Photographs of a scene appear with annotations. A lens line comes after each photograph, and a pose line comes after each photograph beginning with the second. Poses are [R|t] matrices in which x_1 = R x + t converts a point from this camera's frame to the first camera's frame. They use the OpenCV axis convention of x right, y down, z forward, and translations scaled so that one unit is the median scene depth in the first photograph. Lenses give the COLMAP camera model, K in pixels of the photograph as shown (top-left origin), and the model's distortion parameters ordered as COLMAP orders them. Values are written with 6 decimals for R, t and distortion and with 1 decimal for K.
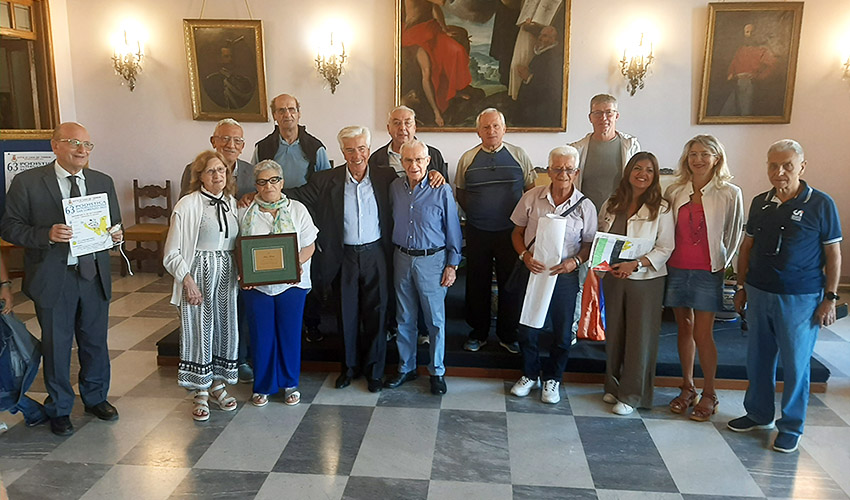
lens RADIAL K [[636.6, 0, 428.0], [0, 636.6, 268.3], [0, 0, 1]] dist [0.033765, -0.060122]
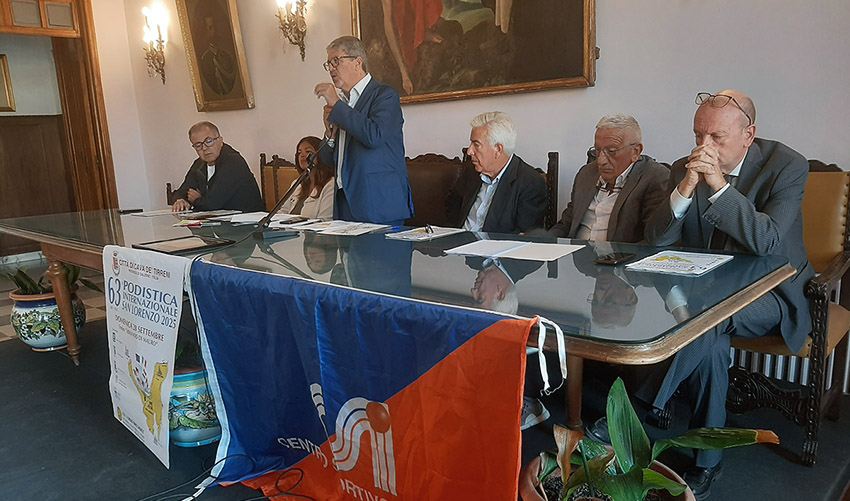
lens RADIAL K [[662.1, 0, 425.5], [0, 662.1, 285.8], [0, 0, 1]] dist [0.050808, -0.099420]
pose [[0.784209, 0.096200, -0.612995, 0.447860], [-0.093597, 0.994945, 0.036401, -0.067725], [0.613397, 0.028828, 0.789248, 0.527550]]
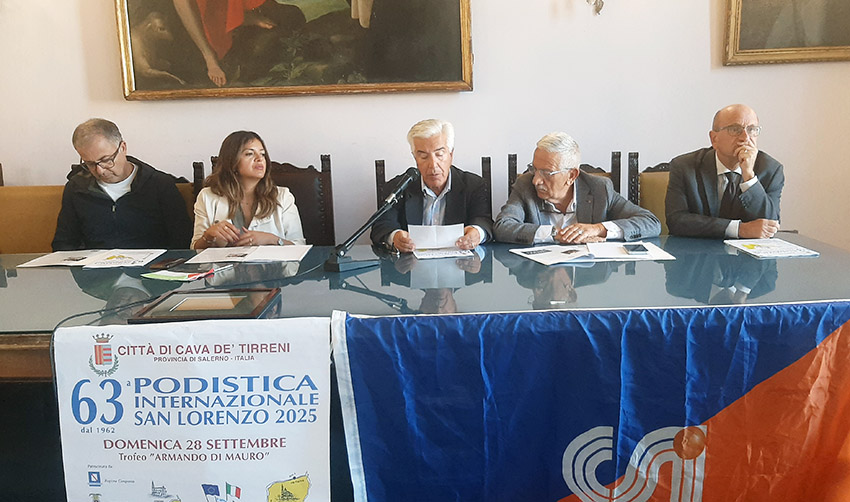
lens RADIAL K [[692.2, 0, 446.8], [0, 692.2, 260.8], [0, 0, 1]] dist [0.050426, -0.102269]
pose [[0.994864, -0.053749, 0.085768, 0.143346], [0.055428, 0.998312, -0.017320, -0.071897], [-0.084692, 0.021985, 0.996165, 0.466224]]
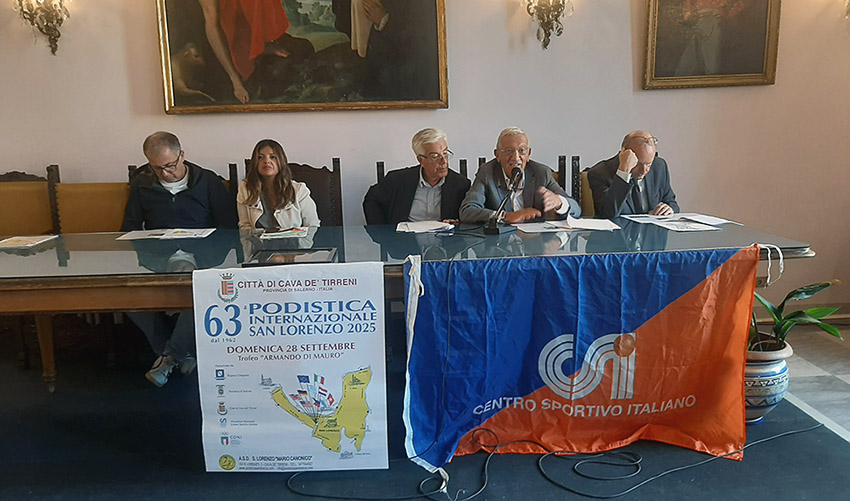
lens RADIAL K [[662.1, 0, 428.7], [0, 662.1, 272.4], [0, 0, 1]] dist [0.050808, -0.099420]
pose [[0.986203, -0.064493, 0.152460, 0.087816], [0.067397, 0.997629, -0.013951, -0.043676], [-0.151199, 0.024034, 0.988211, 0.363084]]
